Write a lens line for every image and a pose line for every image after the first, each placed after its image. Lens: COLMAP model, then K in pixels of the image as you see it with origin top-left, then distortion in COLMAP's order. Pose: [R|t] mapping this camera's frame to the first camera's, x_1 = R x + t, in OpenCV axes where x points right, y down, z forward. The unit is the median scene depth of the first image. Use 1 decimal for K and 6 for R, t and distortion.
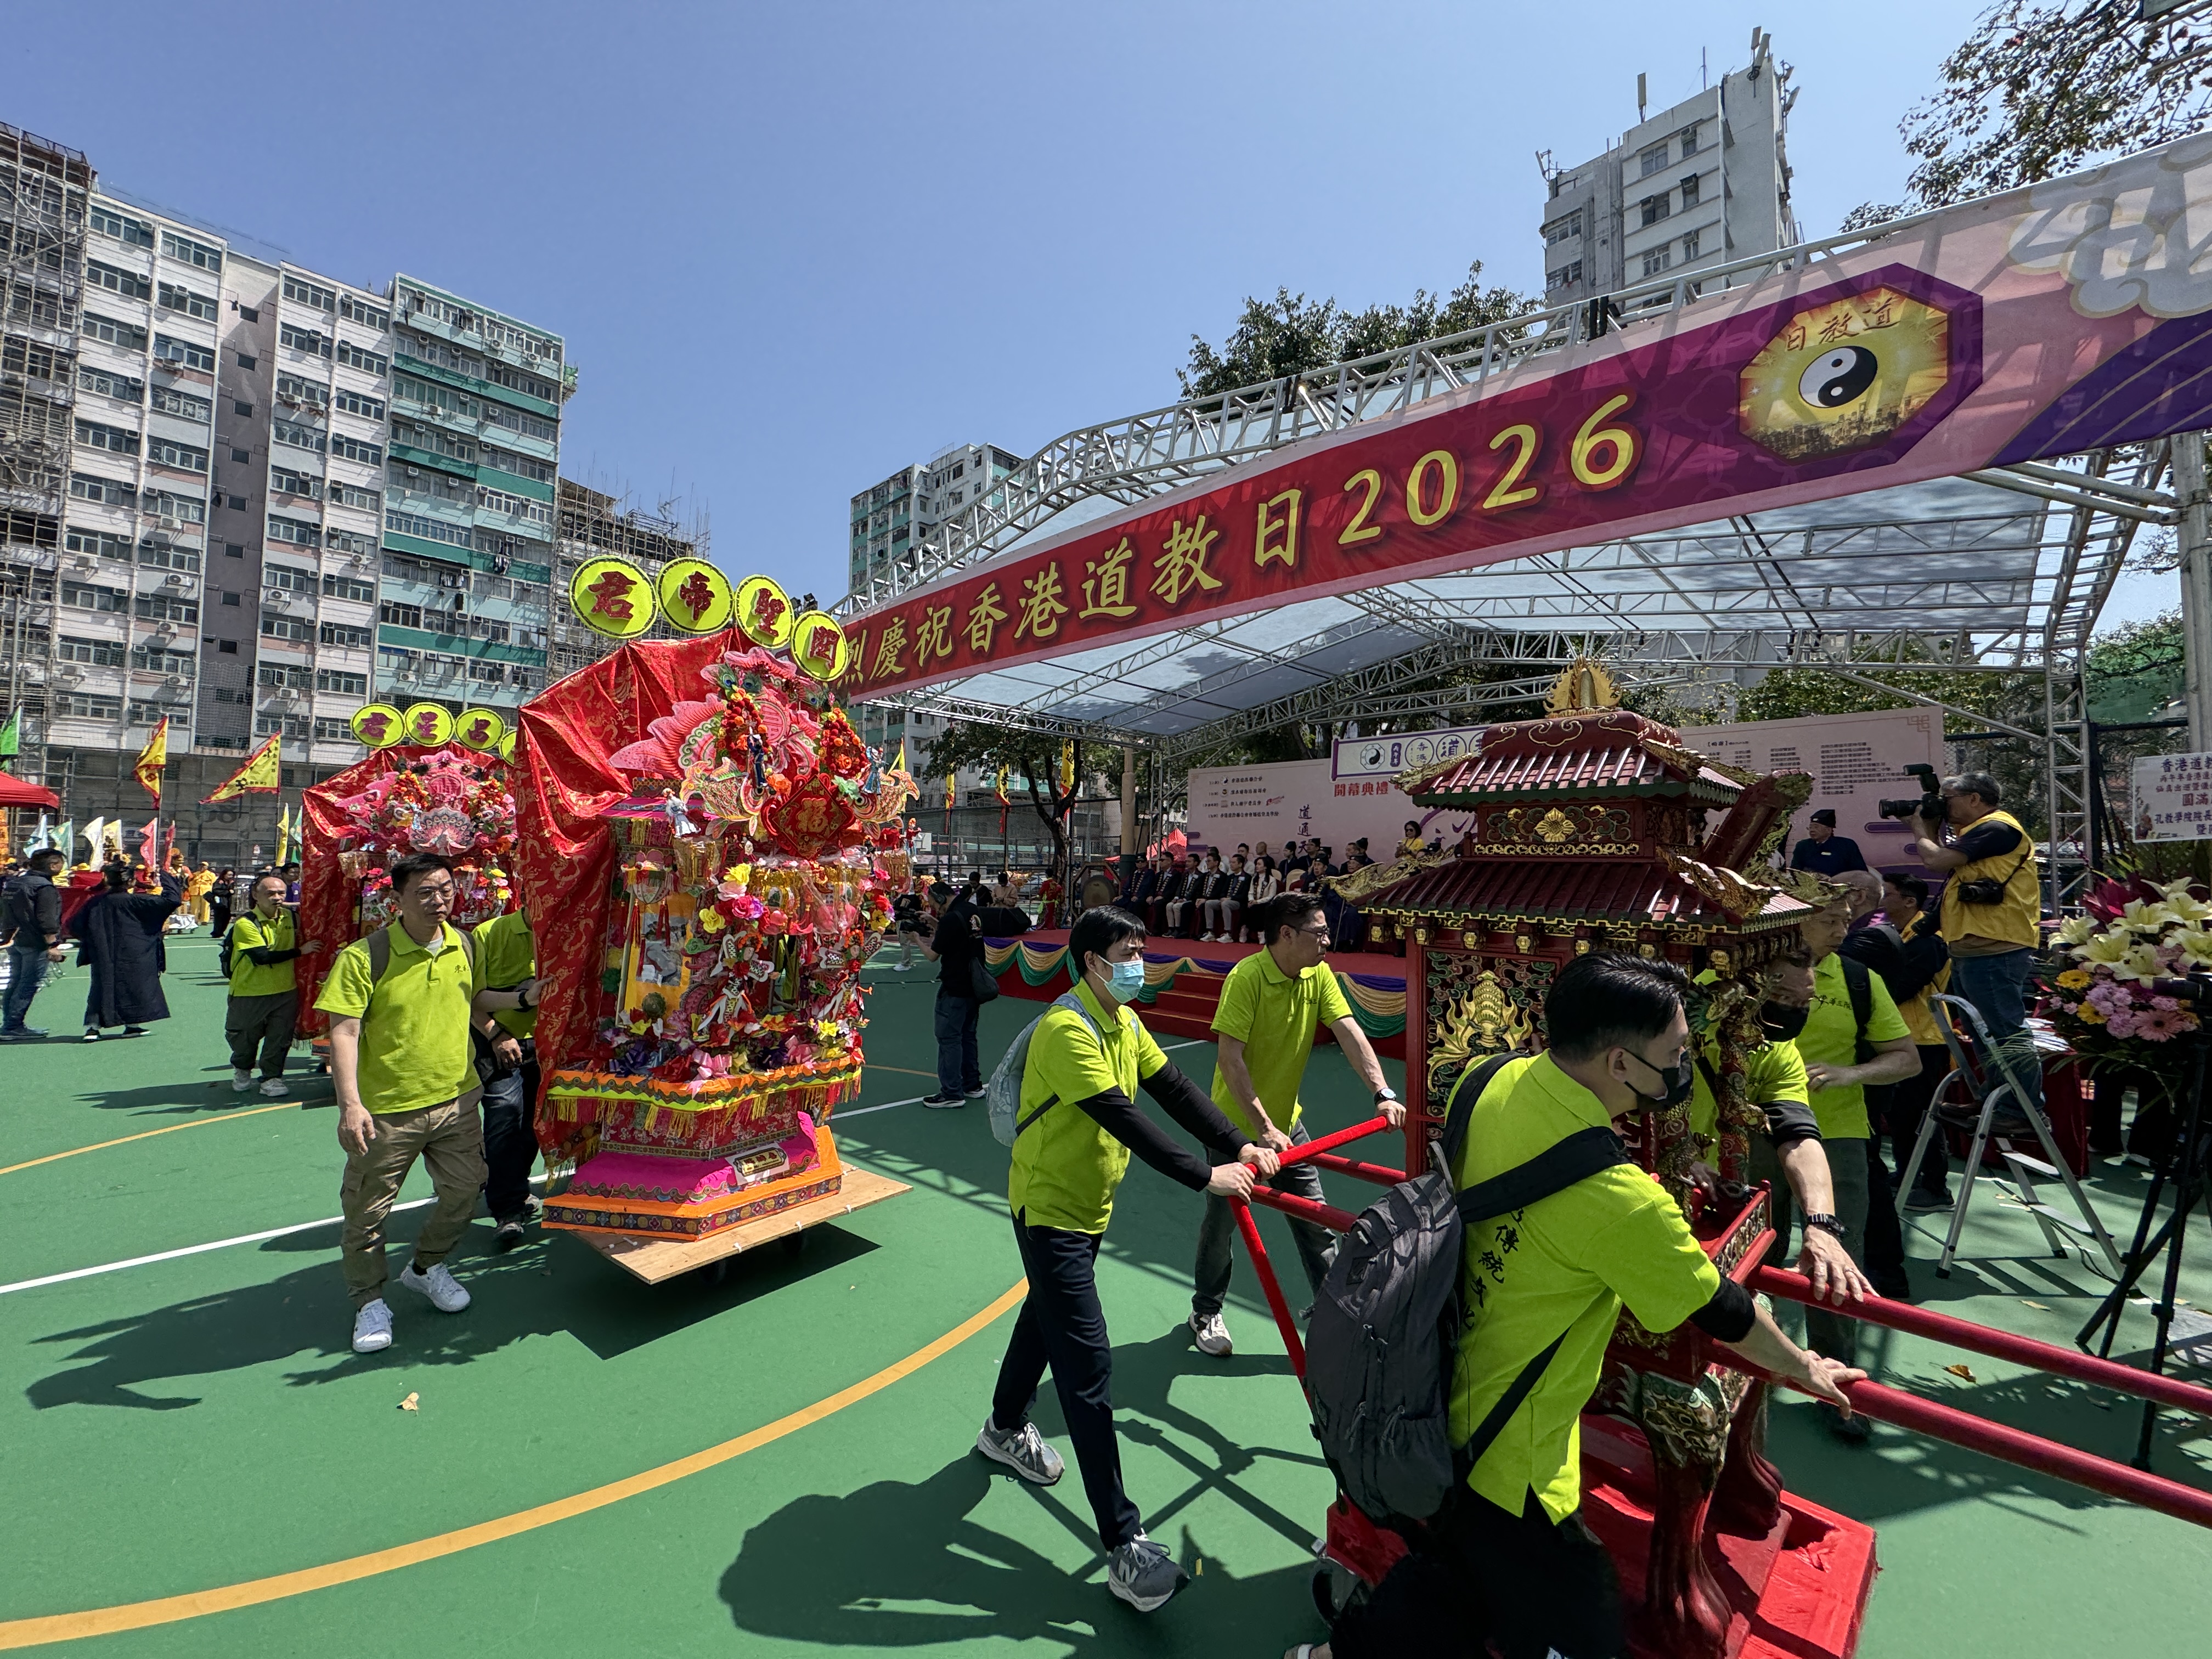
lens RADIAL K [[897.0, 0, 1106.0], [0, 897.0, 829.5], [0, 0, 1]] dist [-0.000859, 0.000036]
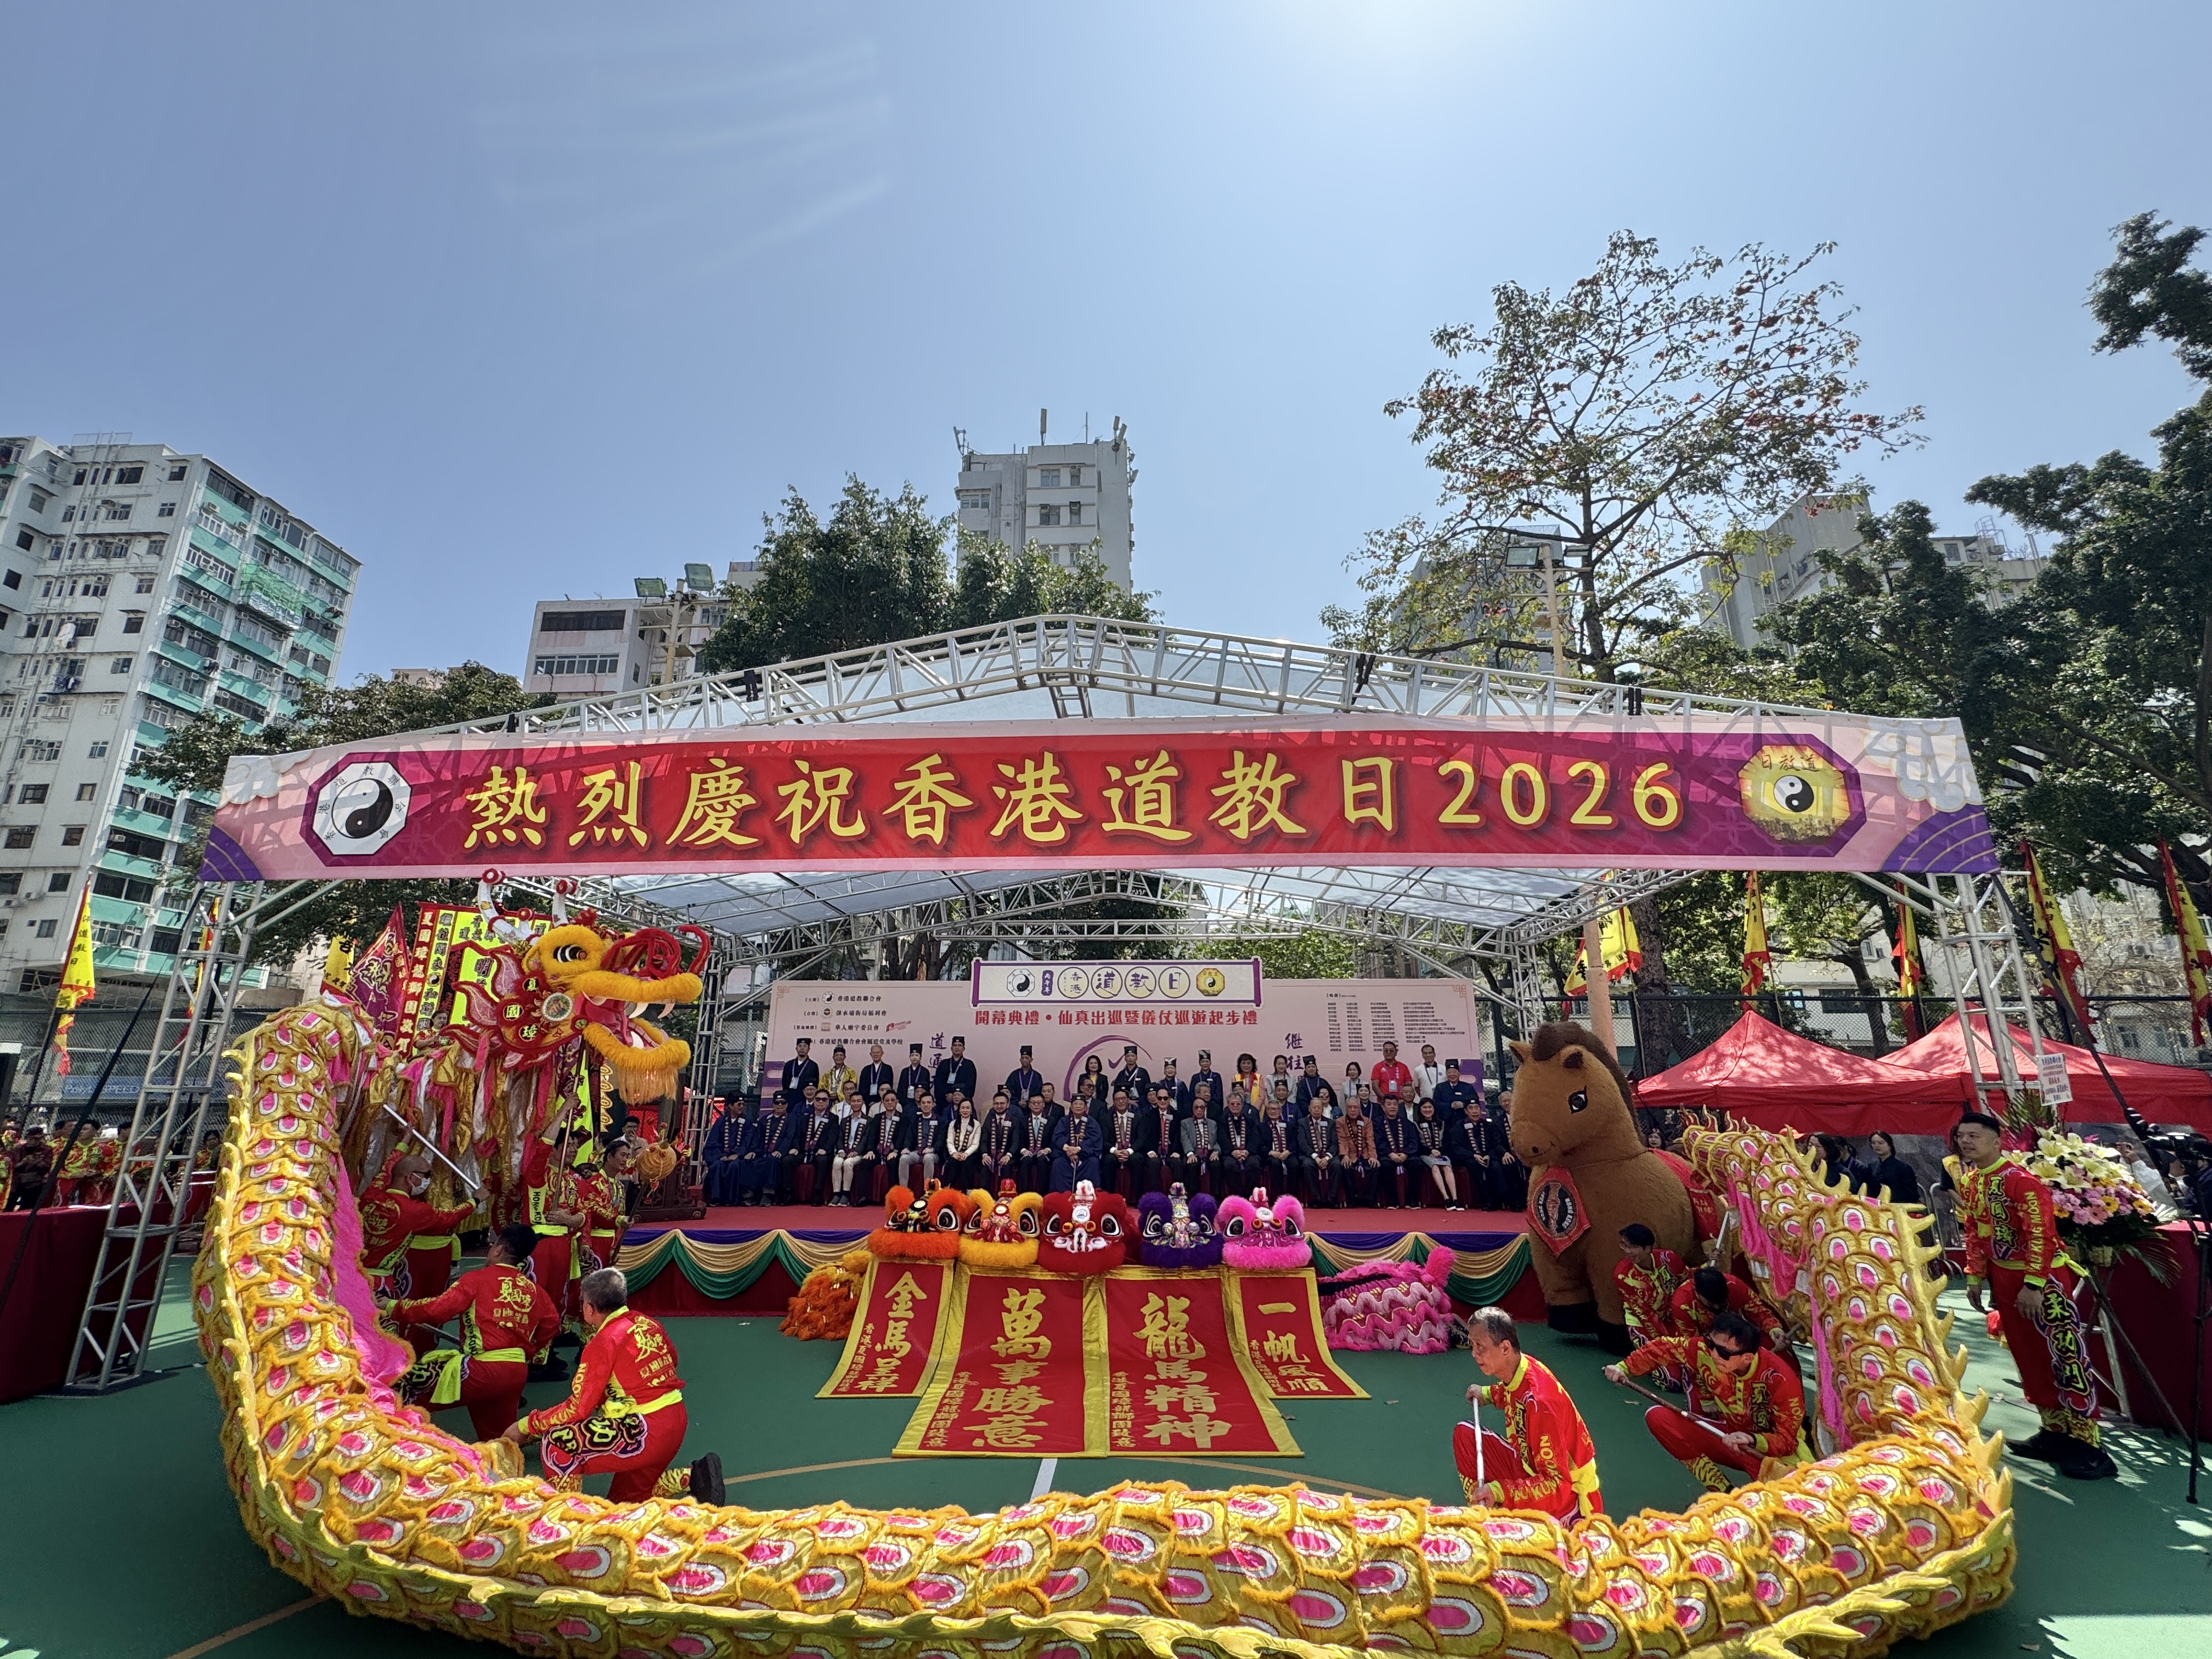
lens RADIAL K [[979.3, 0, 1106.0], [0, 979.3, 829.5], [0, 0, 1]] dist [-0.011013, -0.000119]
pose [[0.756888, 0.162226, 0.633090, -0.095578], [-0.028930, 0.976070, -0.215525, -0.006250], [-0.652903, 0.144813, 0.743469, 0.050435]]
